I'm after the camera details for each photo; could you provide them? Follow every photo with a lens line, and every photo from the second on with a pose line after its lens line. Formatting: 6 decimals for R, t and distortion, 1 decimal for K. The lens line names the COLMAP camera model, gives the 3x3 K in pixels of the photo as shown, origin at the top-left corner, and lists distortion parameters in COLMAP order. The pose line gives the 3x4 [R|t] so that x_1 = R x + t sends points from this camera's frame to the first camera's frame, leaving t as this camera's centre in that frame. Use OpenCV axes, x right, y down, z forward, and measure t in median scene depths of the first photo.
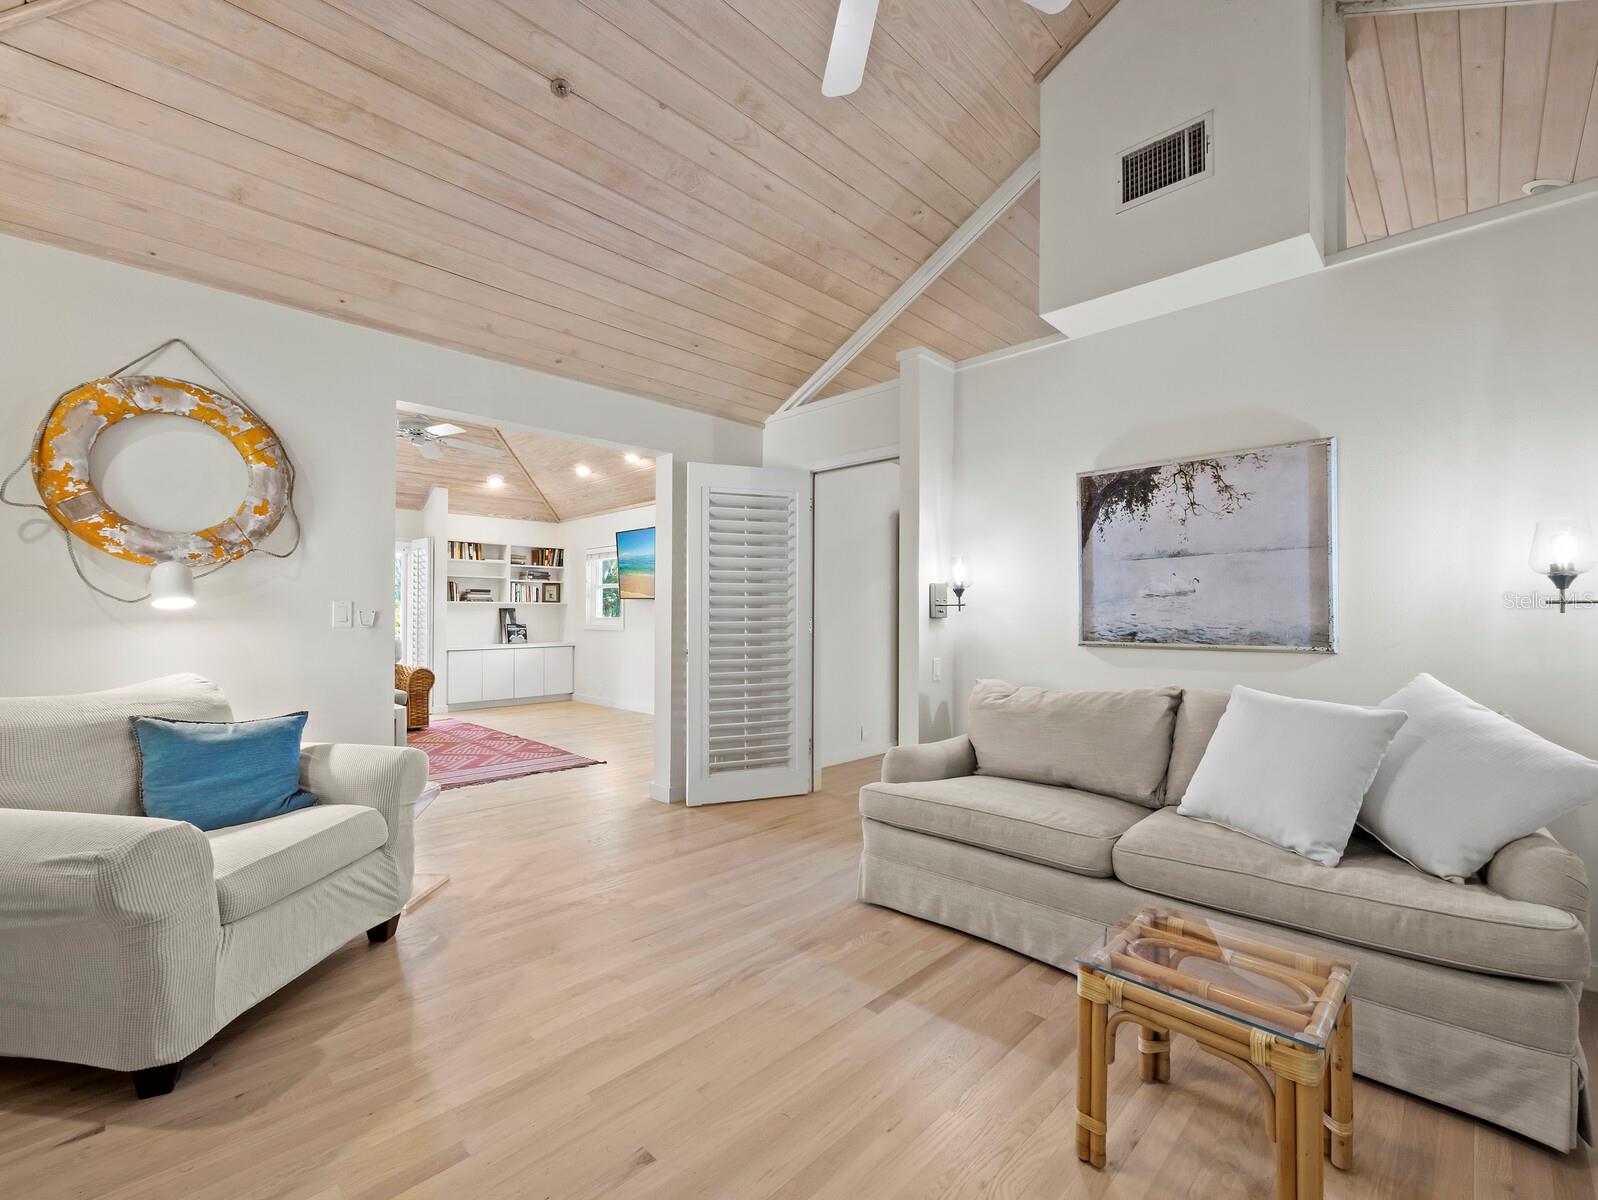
lens RADIAL K [[669.2, 0, 809.4], [0, 669.2, 603.2], [0, 0, 1]] dist [-0.007078, 0.000191]
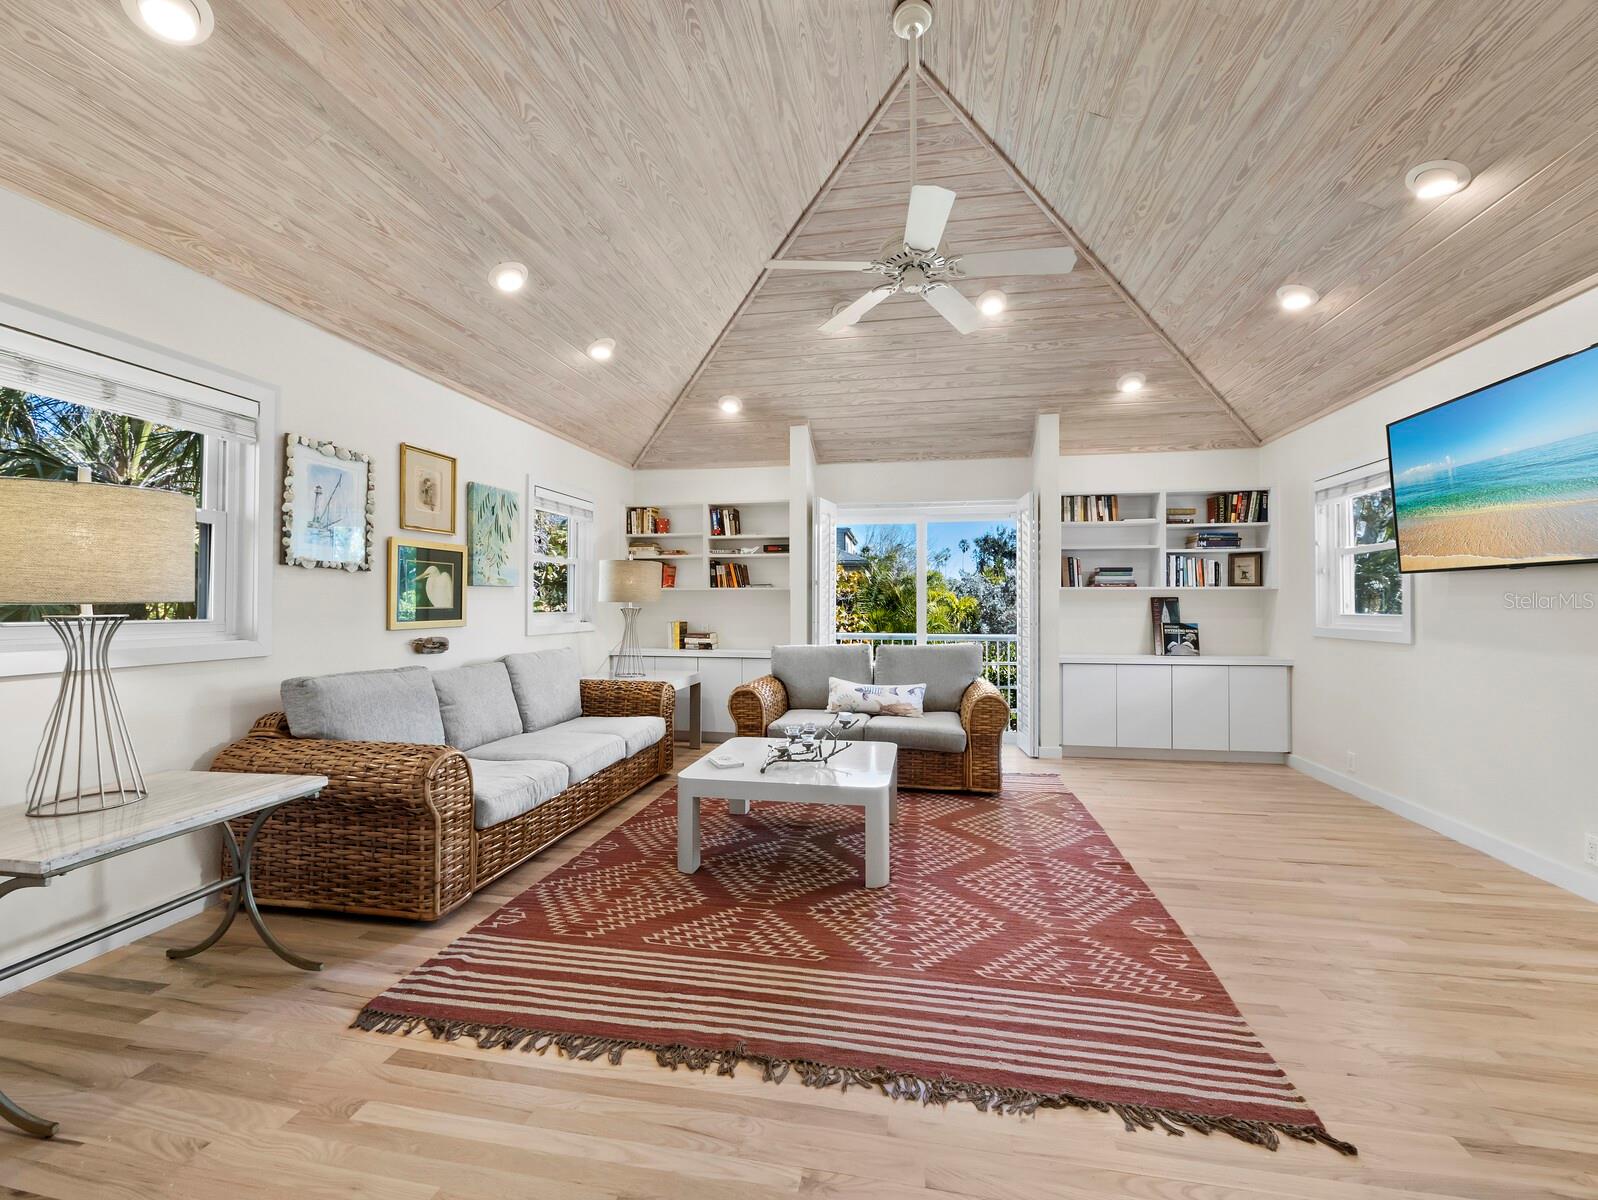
lens RADIAL K [[669.2, 0, 809.4], [0, 669.2, 603.2], [0, 0, 1]] dist [-0.007078, 0.000191]
pose [[0.542766, -0.008037, -0.839846, -0.116709], [0.014219, 0.999899, -0.000380, 0.008574], [0.839764, -0.011736, 0.542825, 0.400709]]
